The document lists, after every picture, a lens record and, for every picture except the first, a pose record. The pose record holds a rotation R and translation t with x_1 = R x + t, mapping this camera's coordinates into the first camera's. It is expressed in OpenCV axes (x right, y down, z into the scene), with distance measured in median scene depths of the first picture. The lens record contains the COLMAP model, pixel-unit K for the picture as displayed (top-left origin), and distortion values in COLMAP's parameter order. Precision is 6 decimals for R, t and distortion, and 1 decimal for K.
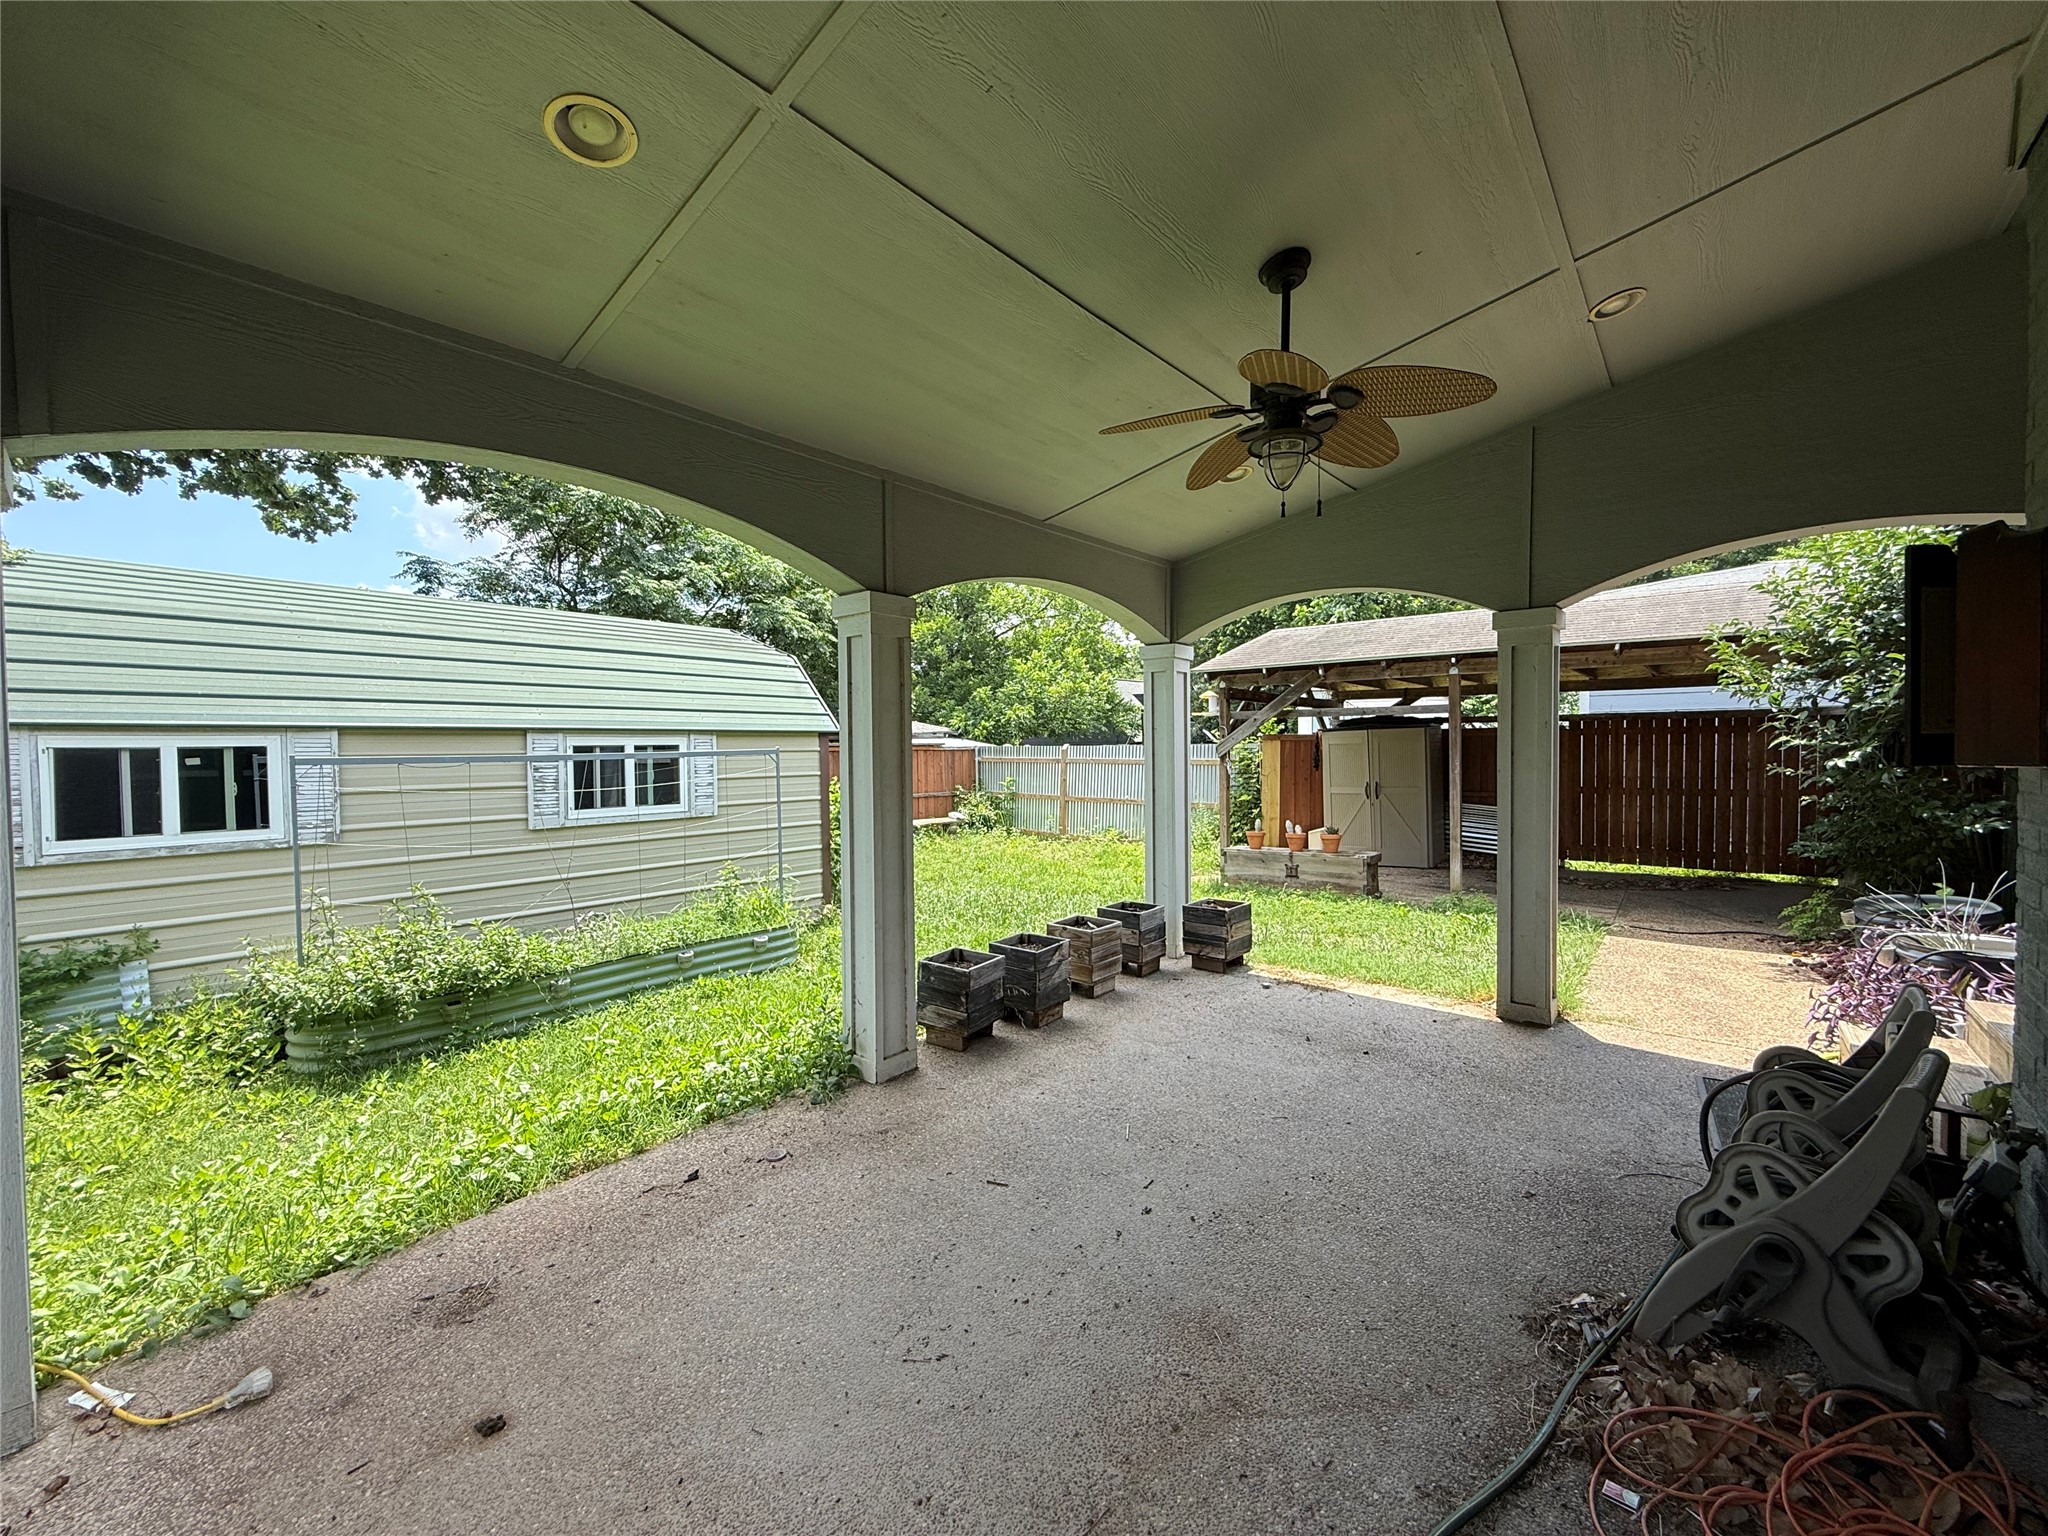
lens RADIAL K [[821.4, 0, 1024.0], [0, 821.4, 768.0], [0, 0, 1]] dist [-0.000080, -0.000071]
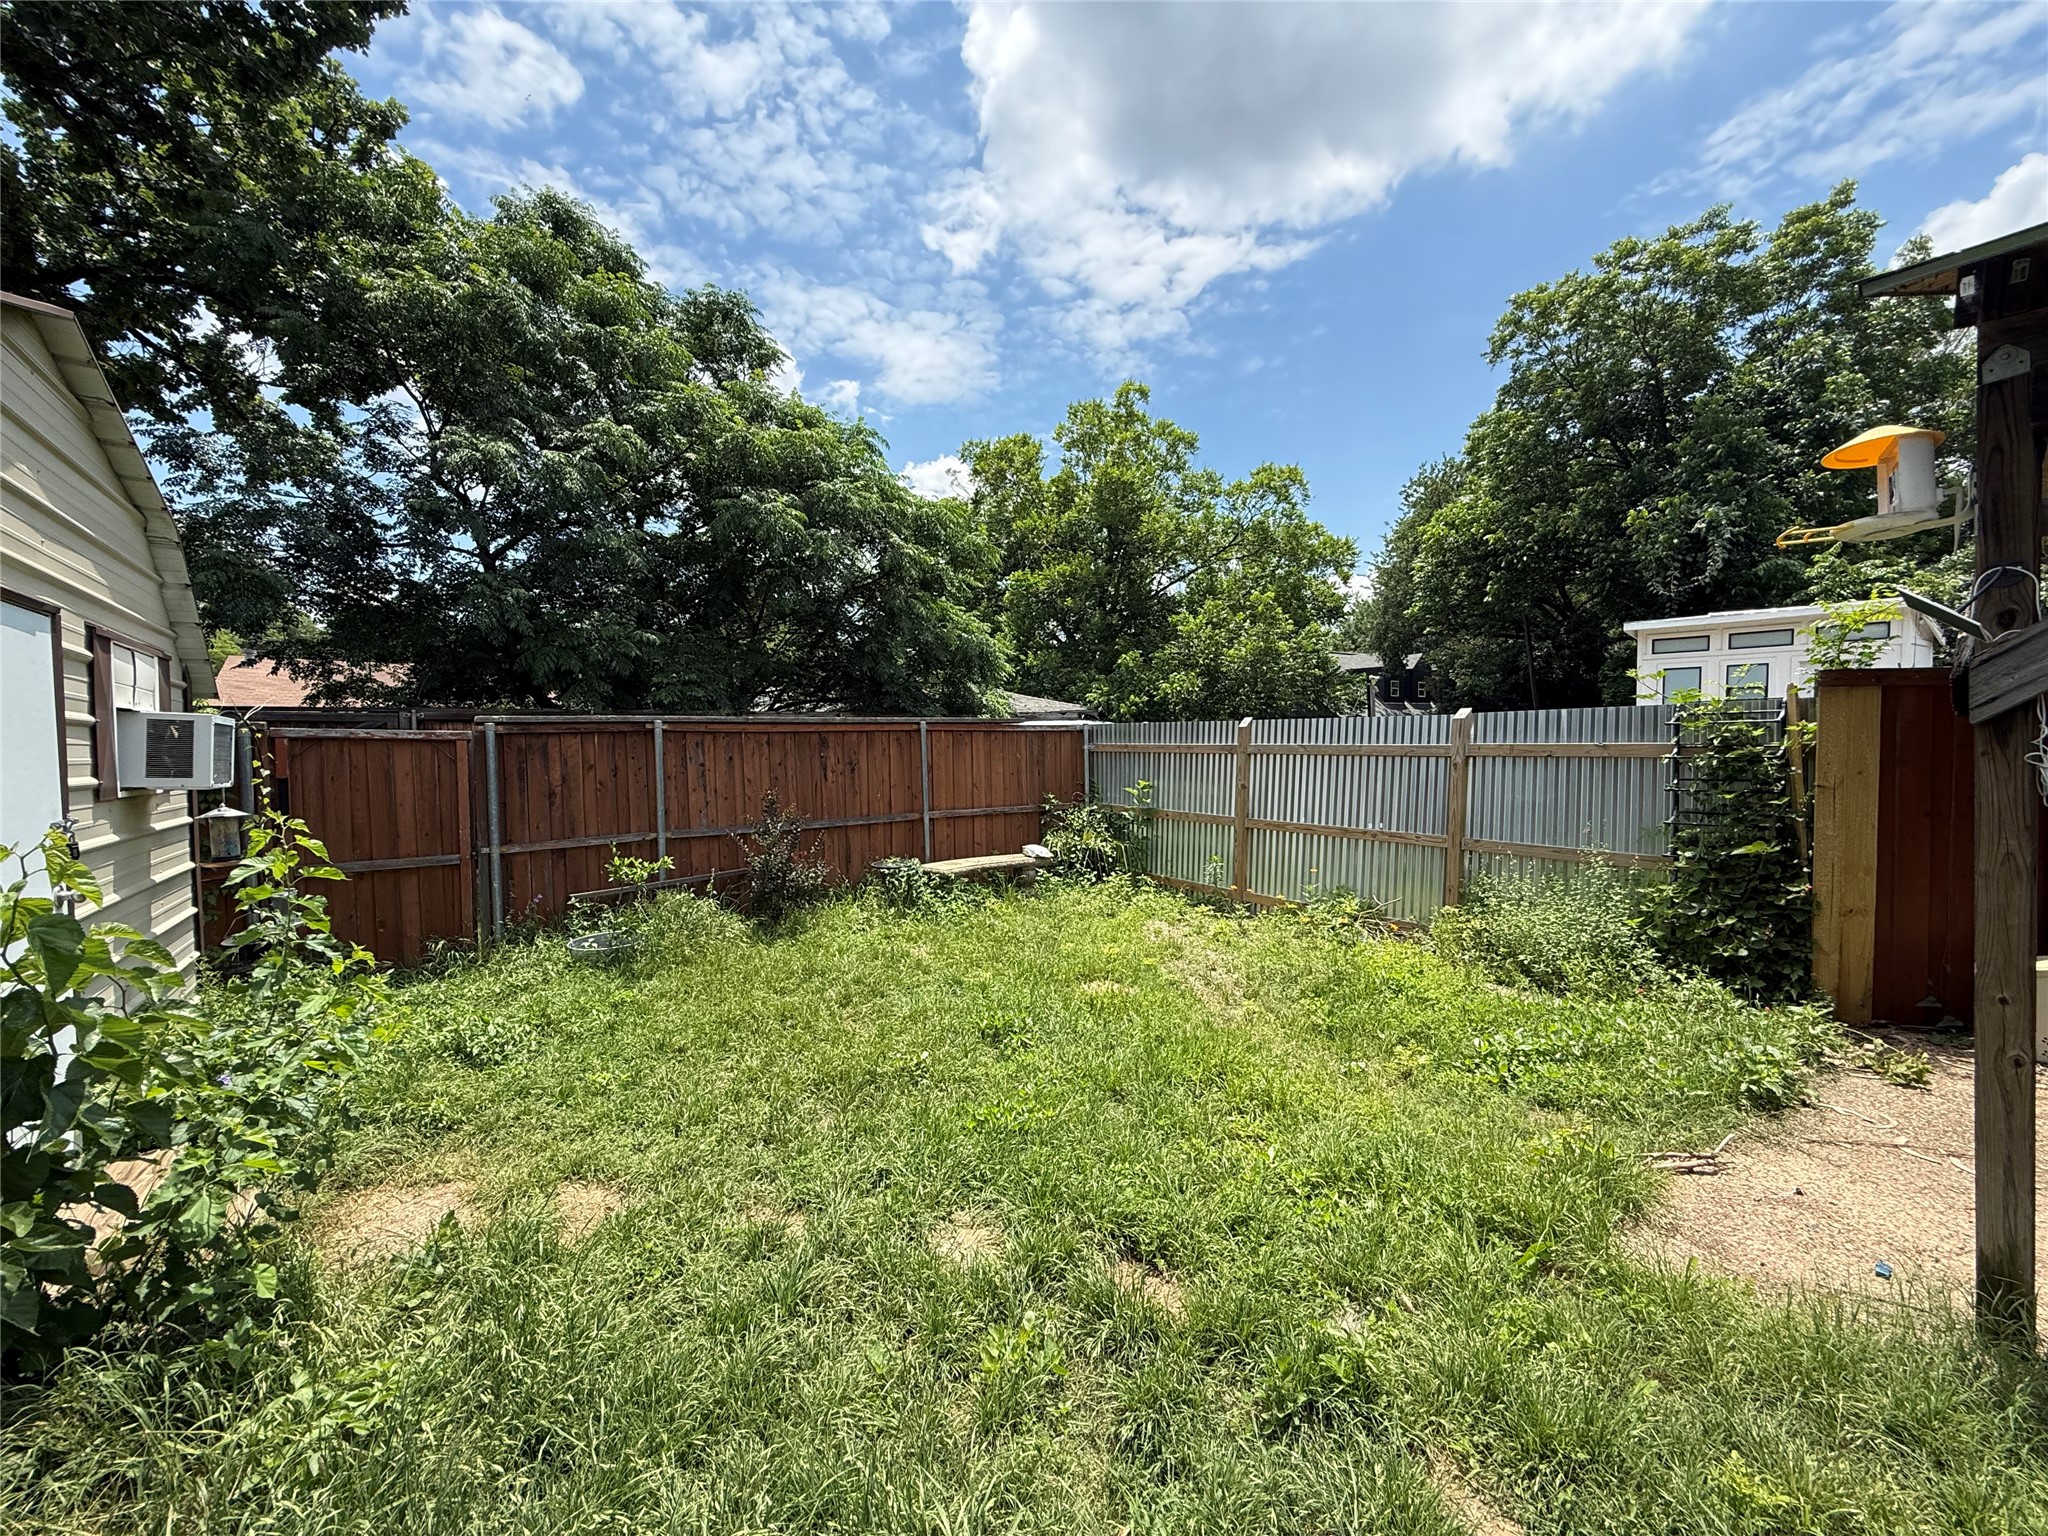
lens RADIAL K [[819.1, 0, 1024.0], [0, 819.1, 768.0], [0, 0, 1]] dist [-0.000889, -0.000015]
pose [[0.973510, 0.001315, -0.228639, 0.031267], [0.001083, 0.999946, 0.010360, -0.002604], [0.228640, -0.010333, 0.973456, 0.454486]]
